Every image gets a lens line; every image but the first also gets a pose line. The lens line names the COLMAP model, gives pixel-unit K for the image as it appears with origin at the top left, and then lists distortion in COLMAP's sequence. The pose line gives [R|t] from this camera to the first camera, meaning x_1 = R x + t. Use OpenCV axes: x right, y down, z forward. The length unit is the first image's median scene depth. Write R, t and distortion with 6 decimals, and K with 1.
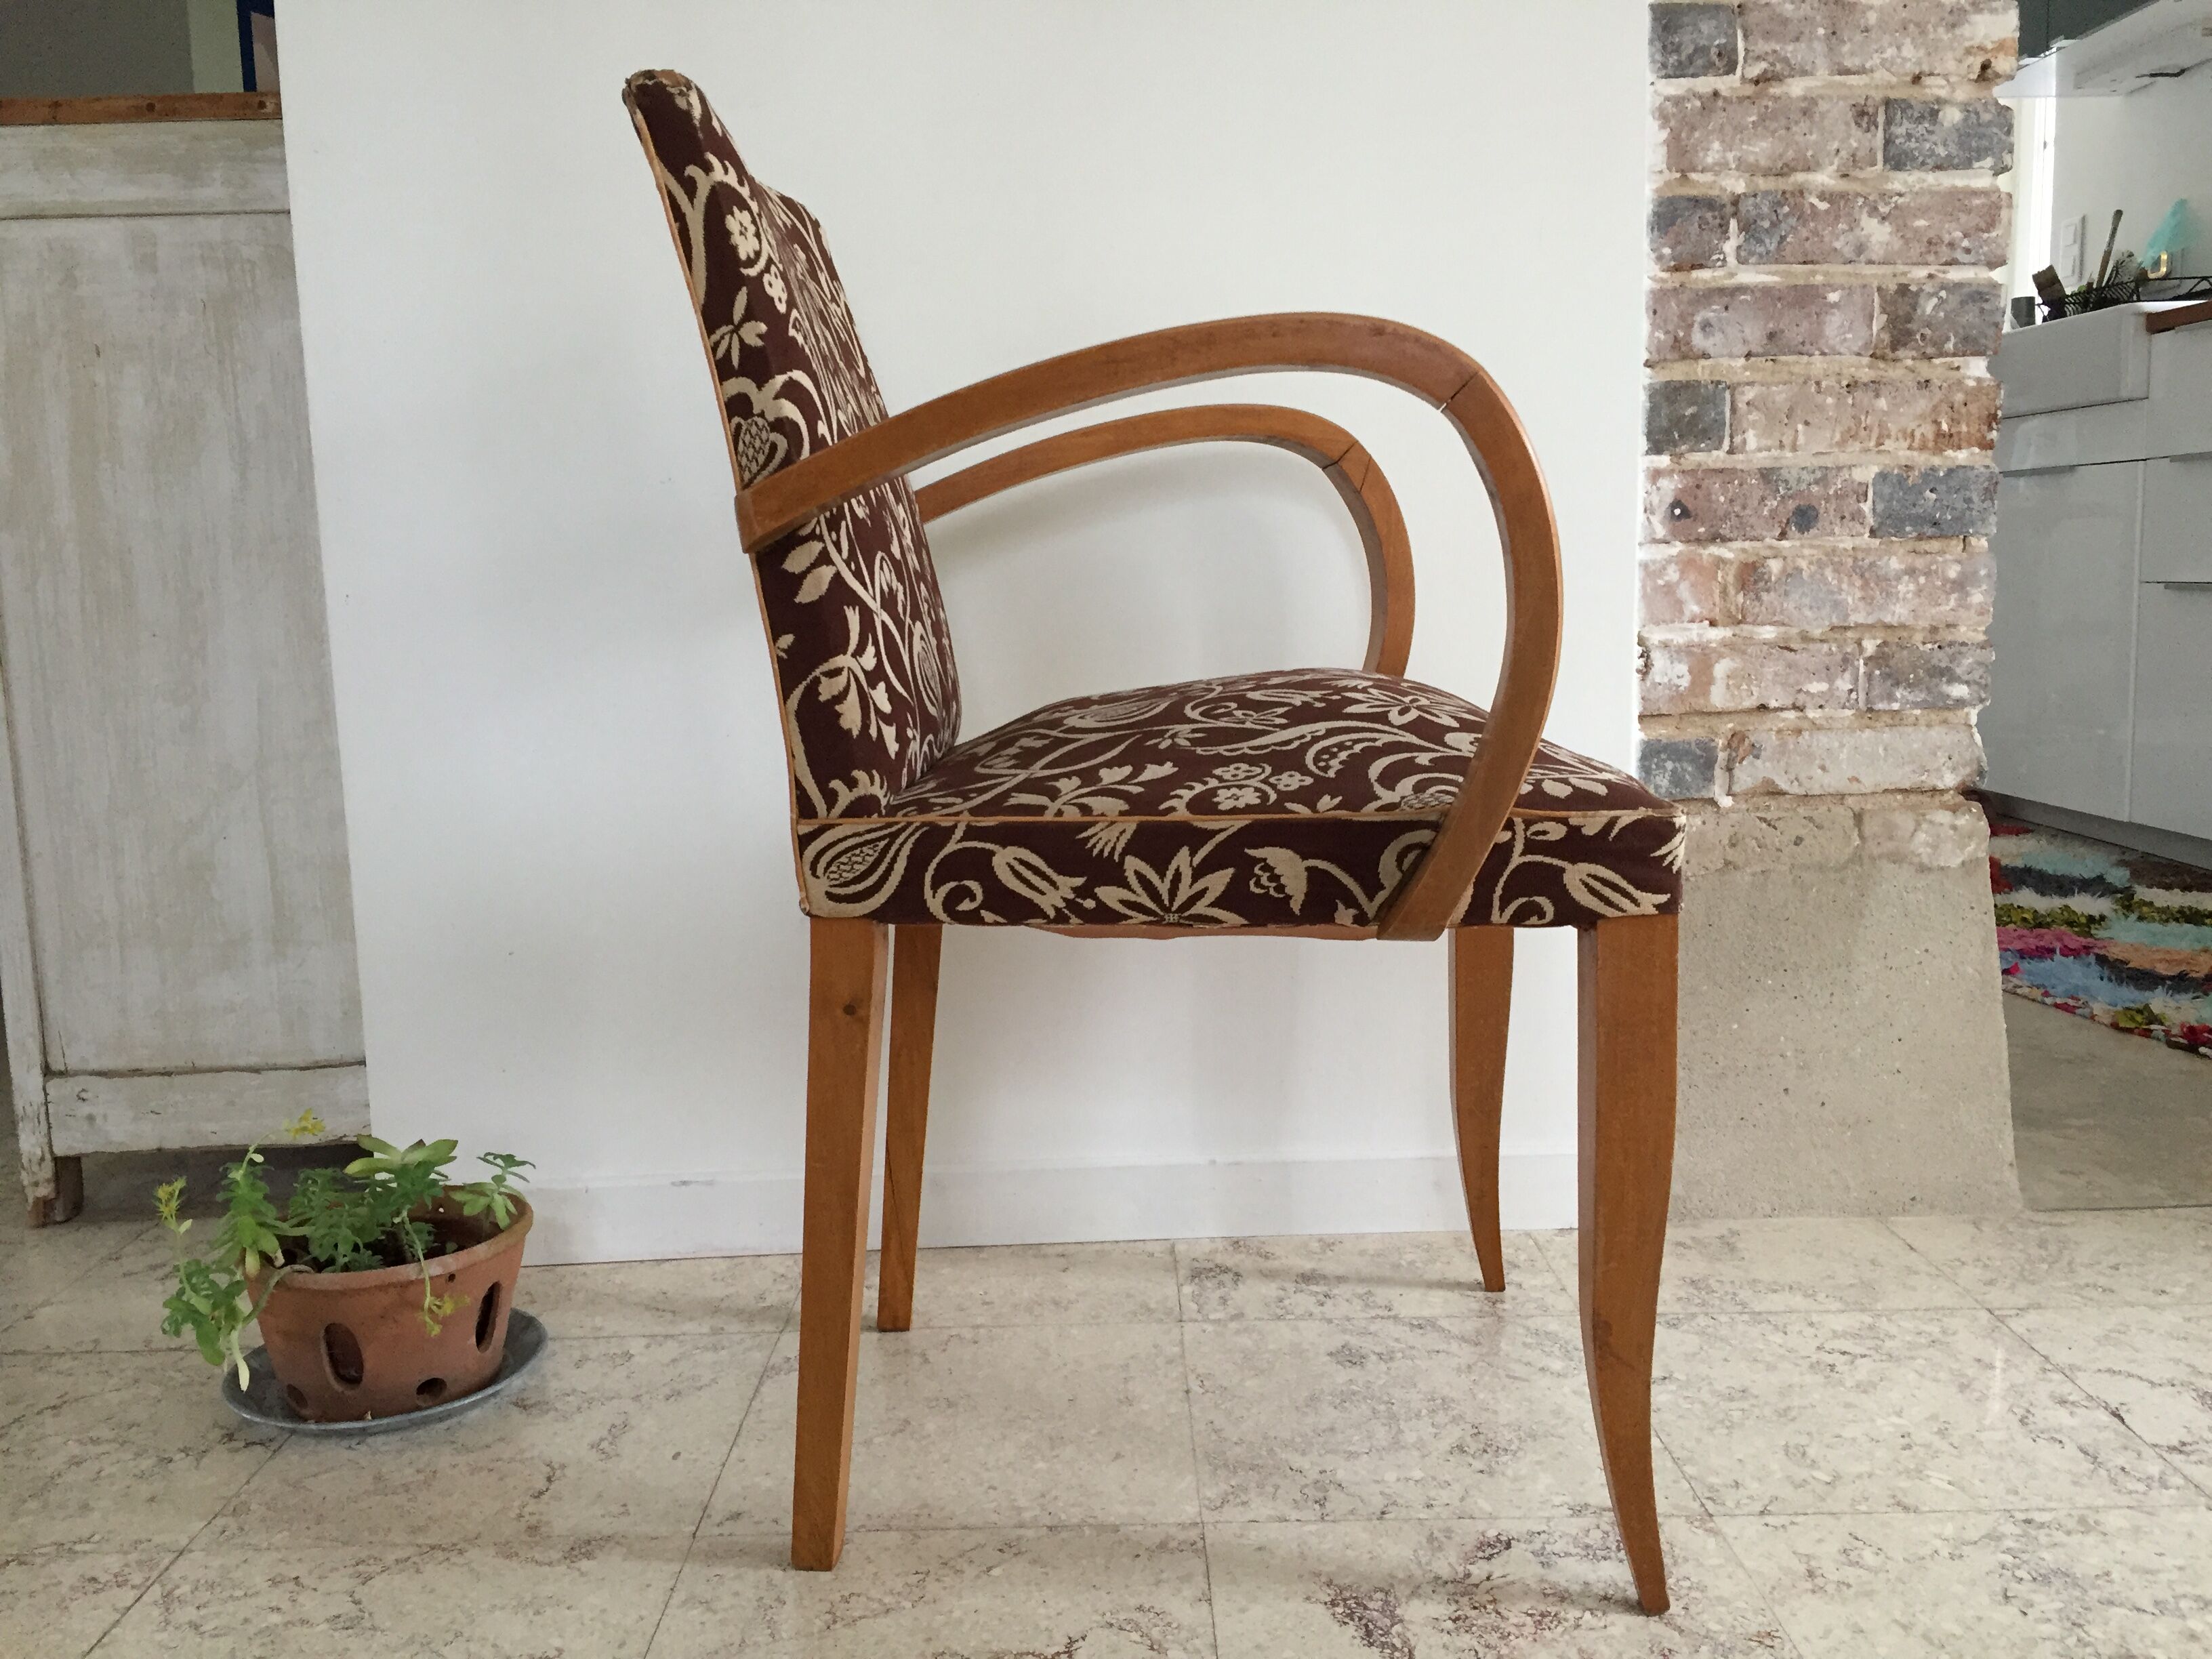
lens RADIAL K [[1903.6, 0, 1120.6], [0, 1903.6, 823.8], [0, 0, 1]] dist [0.092258, -0.131991]
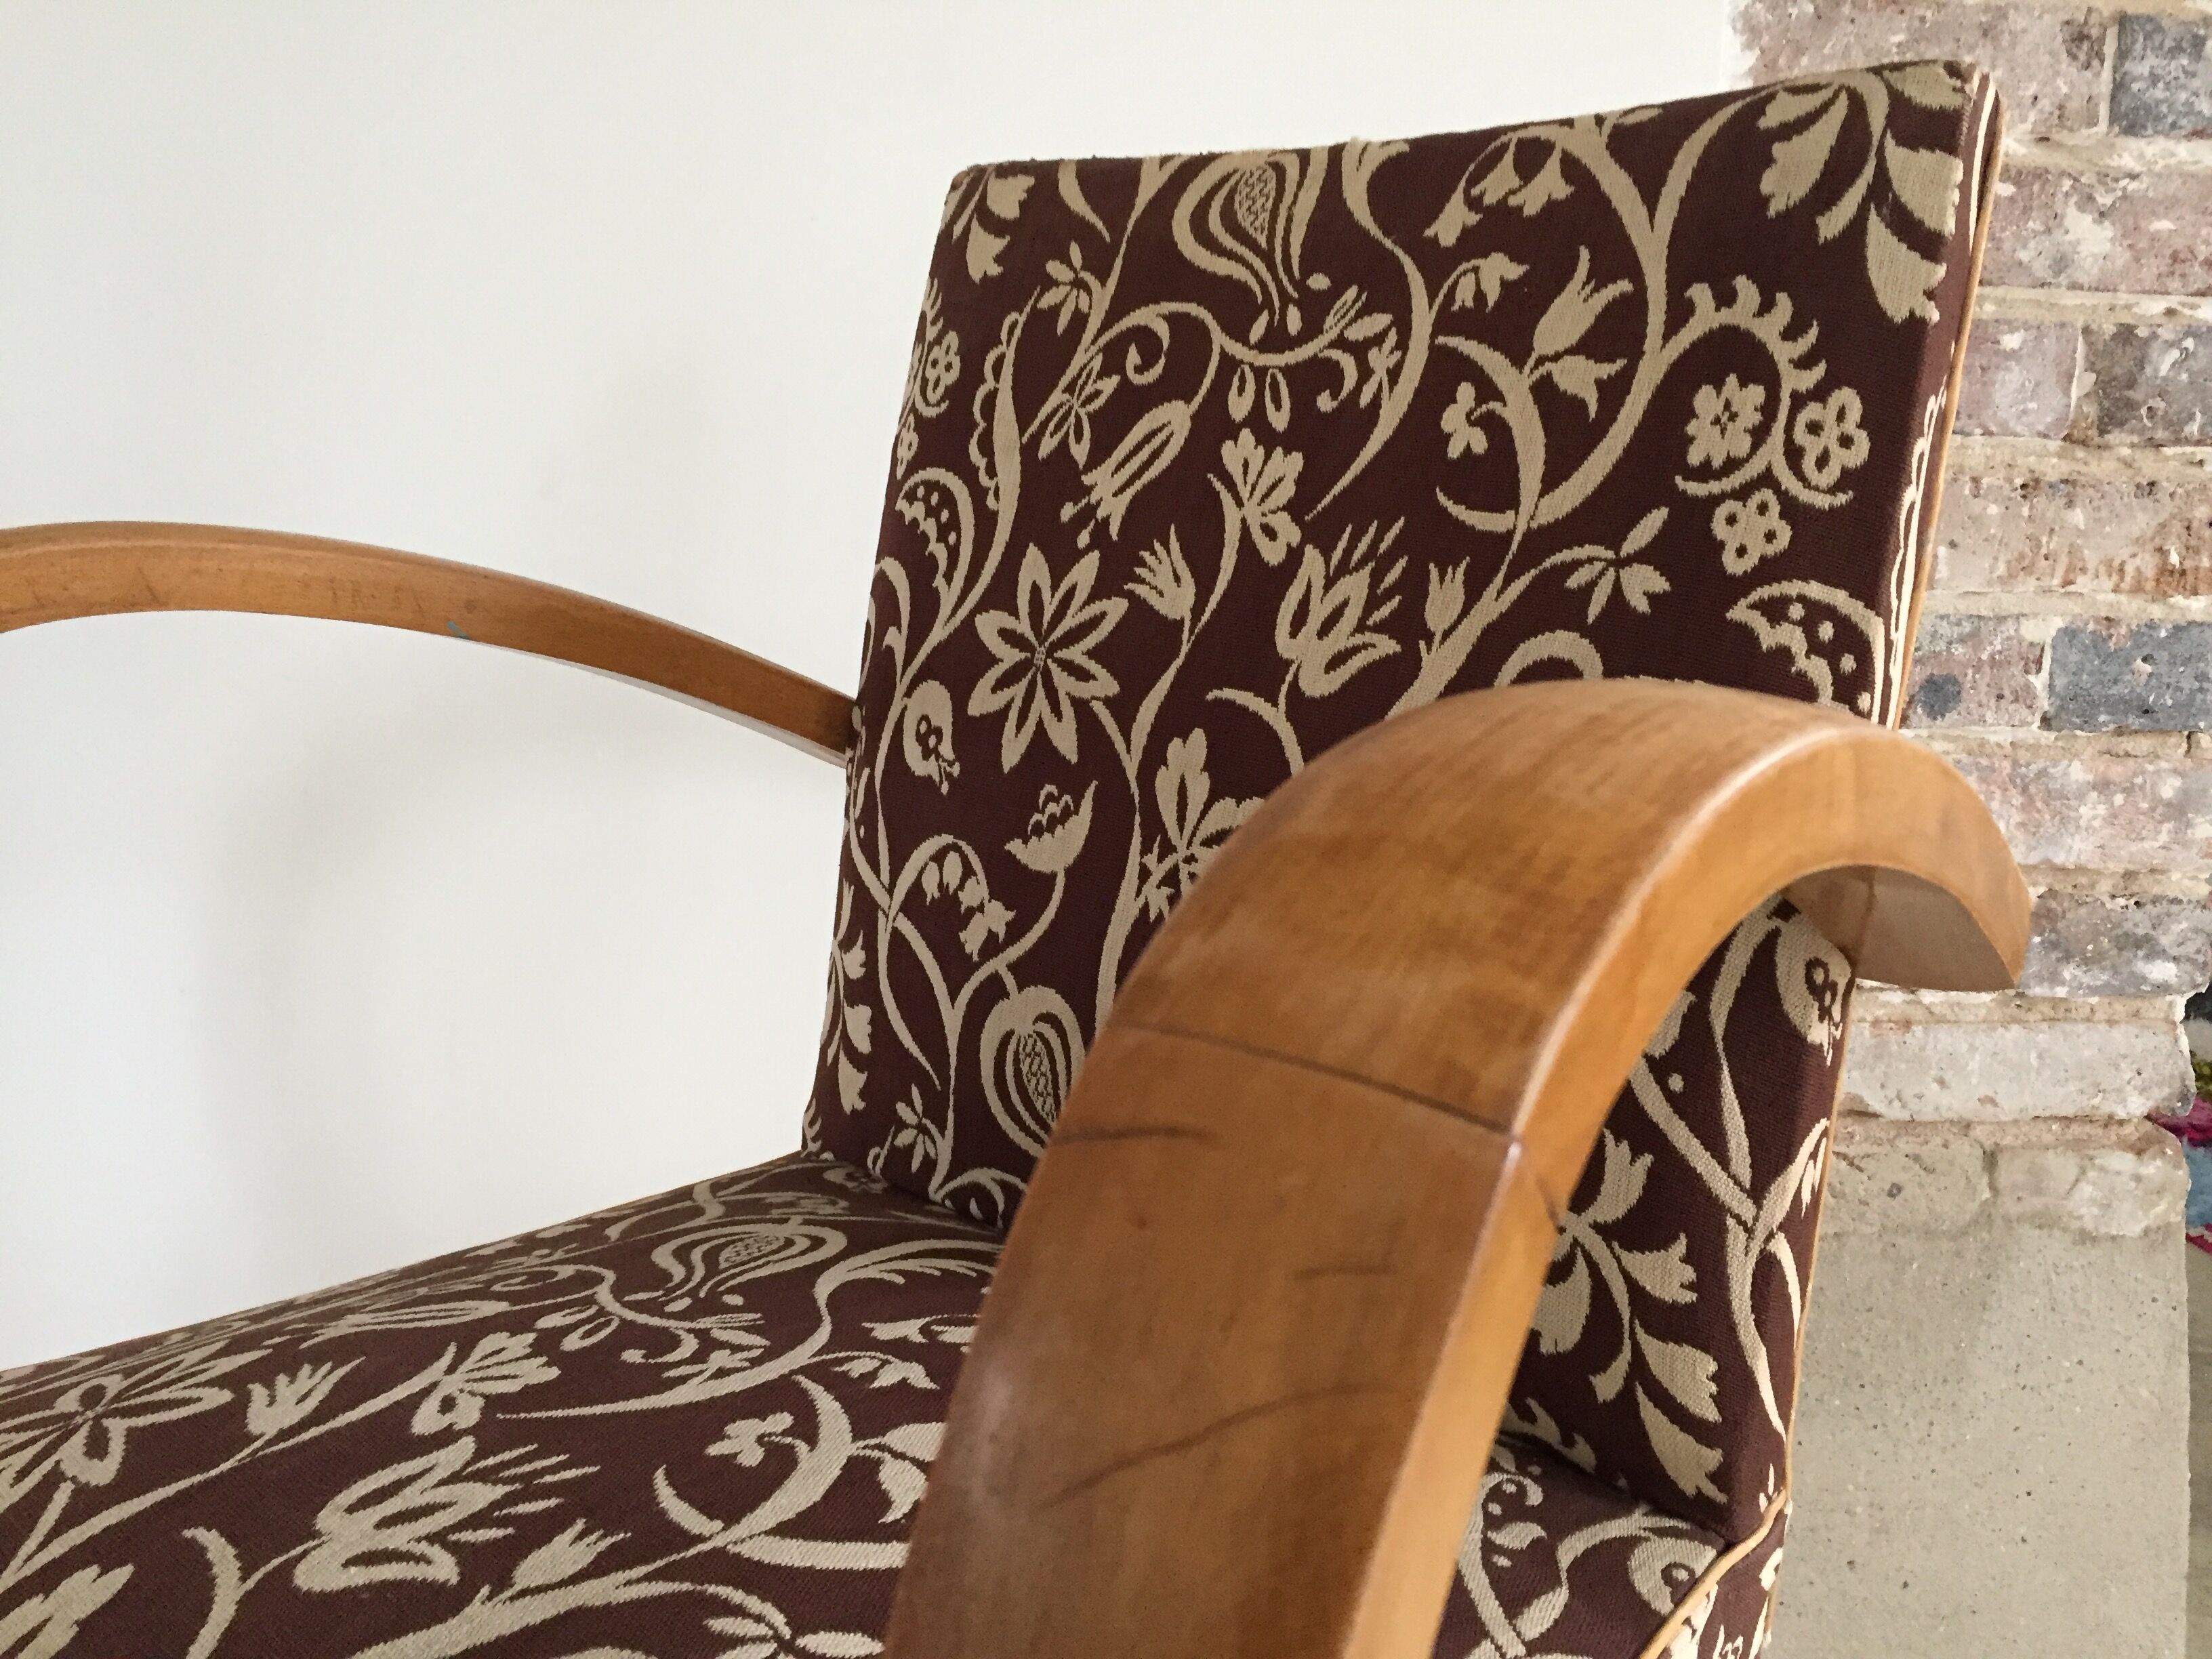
lens RADIAL K [[1909.9, 0, 1129.6], [0, 1909.9, 824.2], [0, 0, 1]] dist [0.072972, -0.106235]
pose [[0.999304, 0.037296, -0.000713, 0.096586], [-0.037161, 0.996989, 0.068056, -0.150774], [0.003249, -0.067982, 0.997681, 0.376434]]
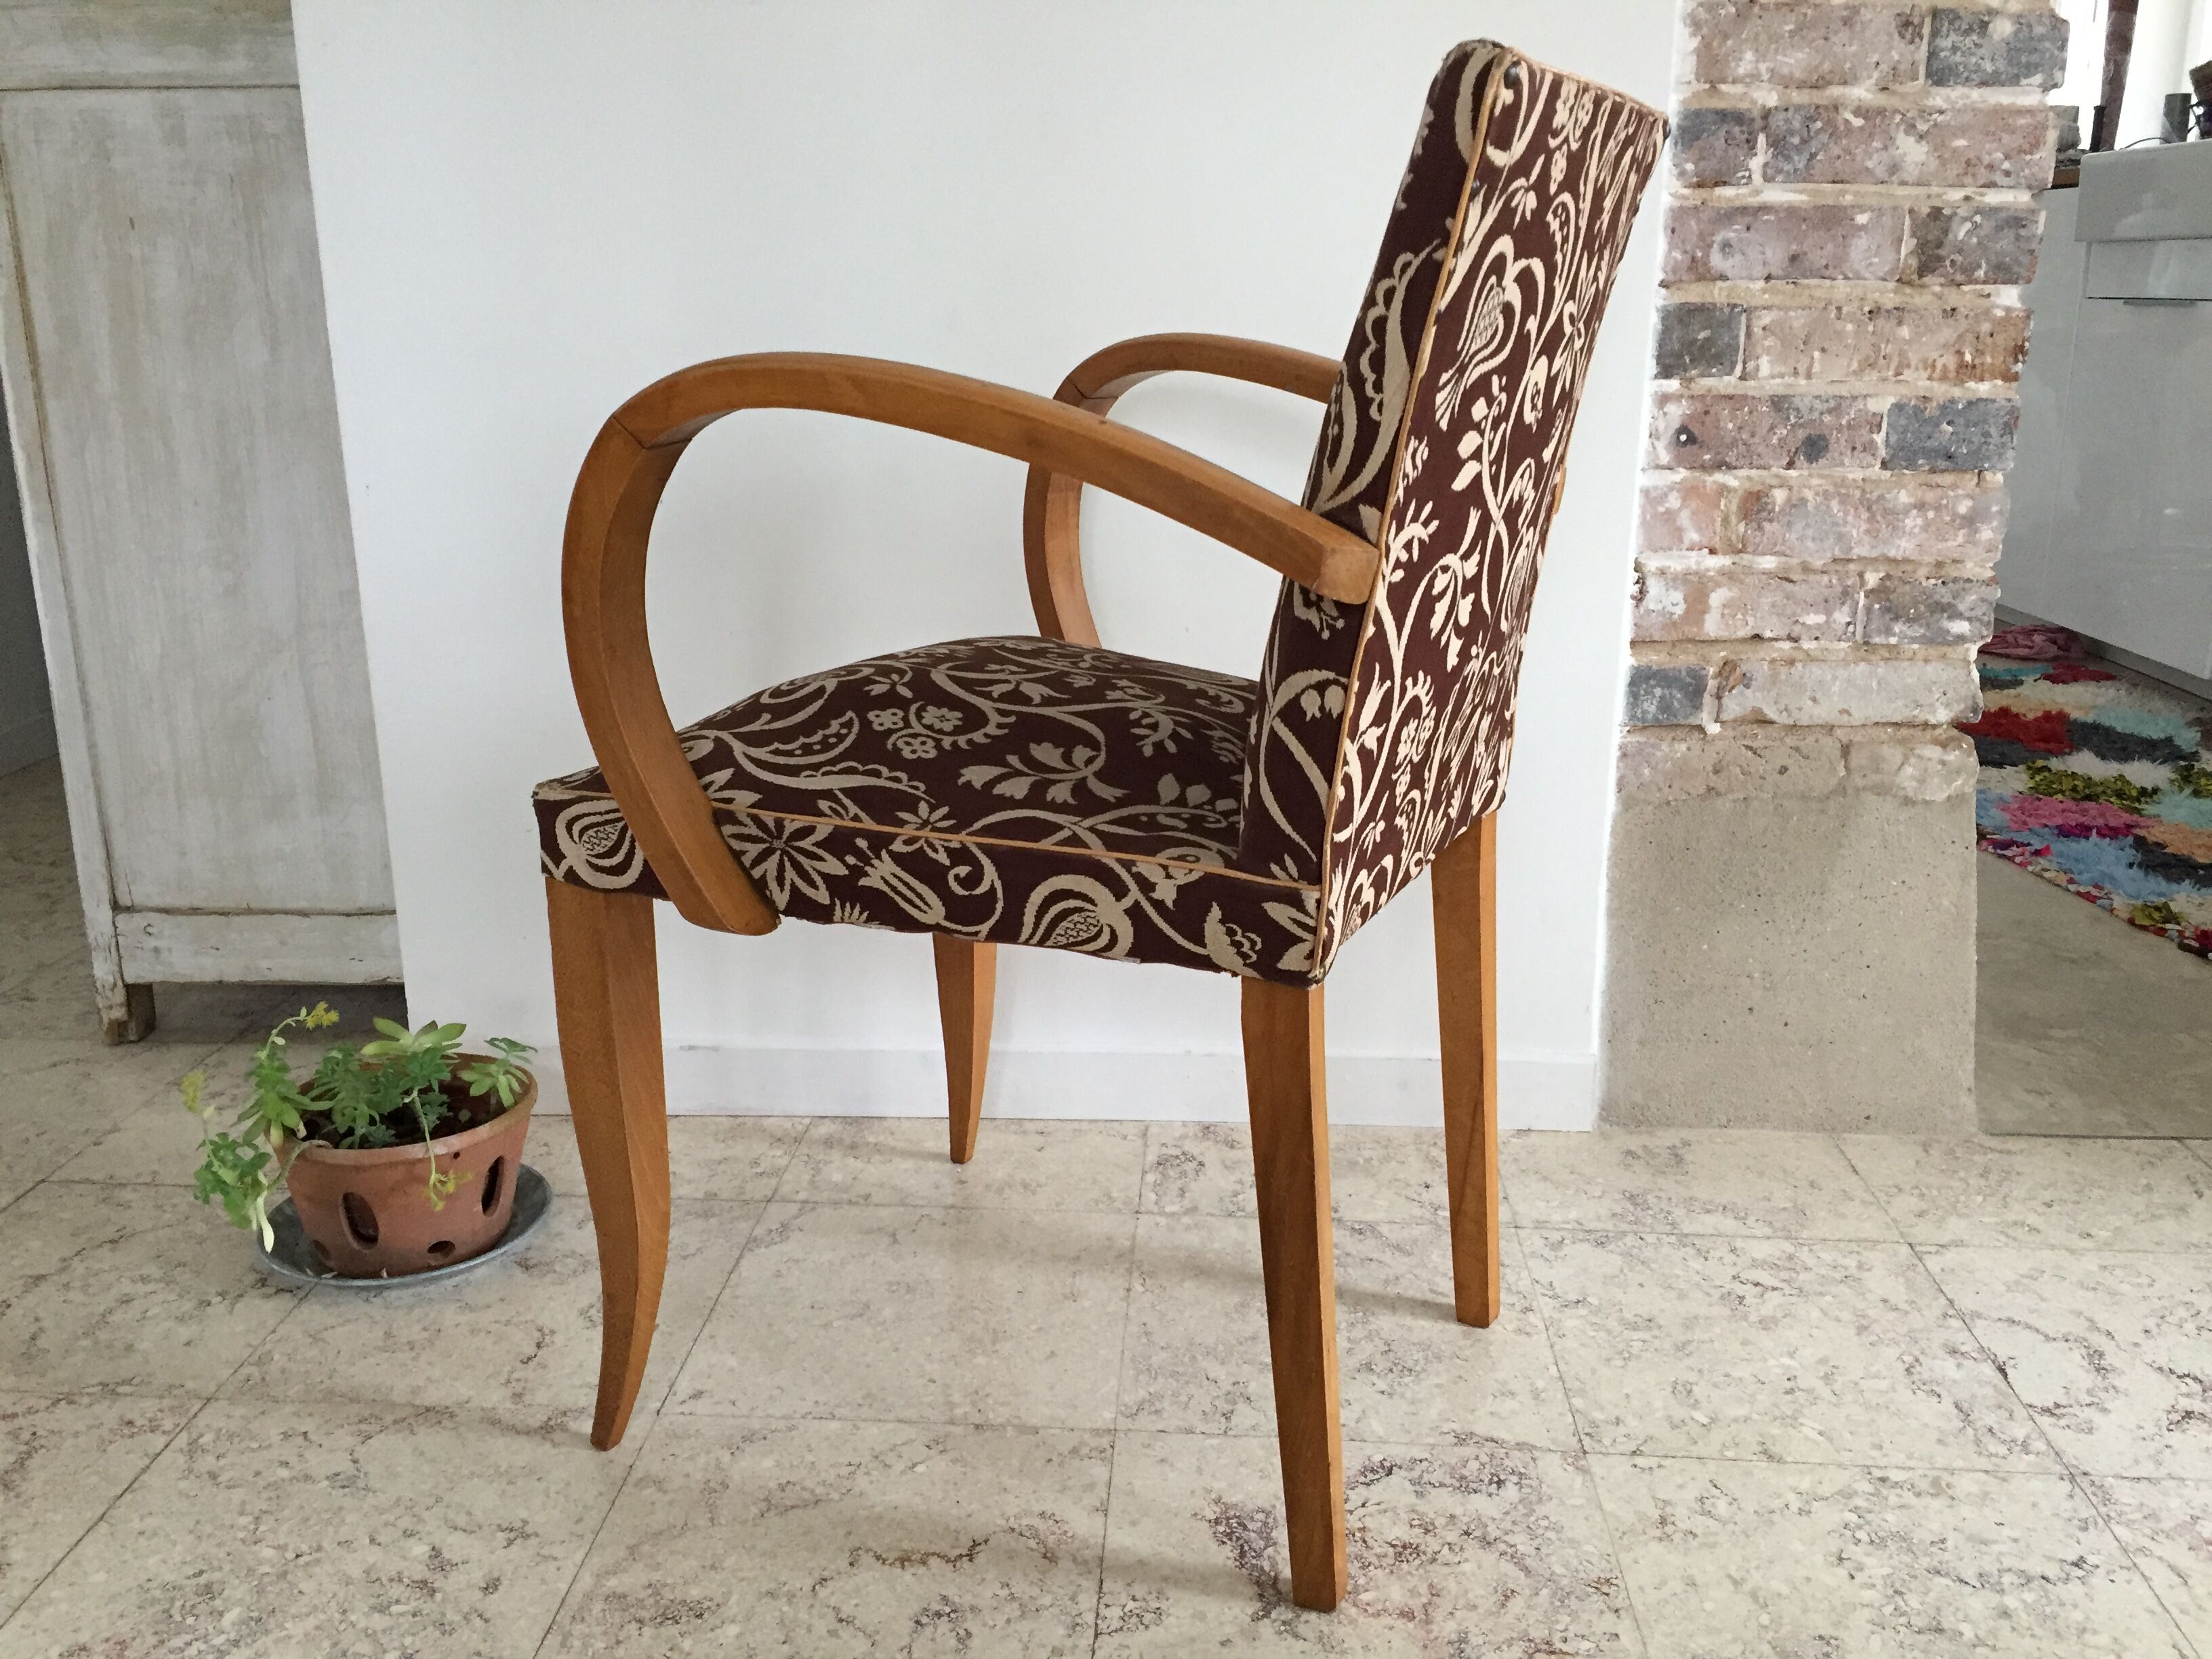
lens RADIAL K [[1909.4, 0, 1115.4], [0, 1909.4, 827.5], [0, 0, 1]] dist [0.081076, -0.115900]
pose [[0.997299, 0.044089, -0.058746, 0.065961], [-0.035472, 0.989458, 0.140406, -0.093006], [0.064317, -0.137943, 0.988350, -0.024703]]
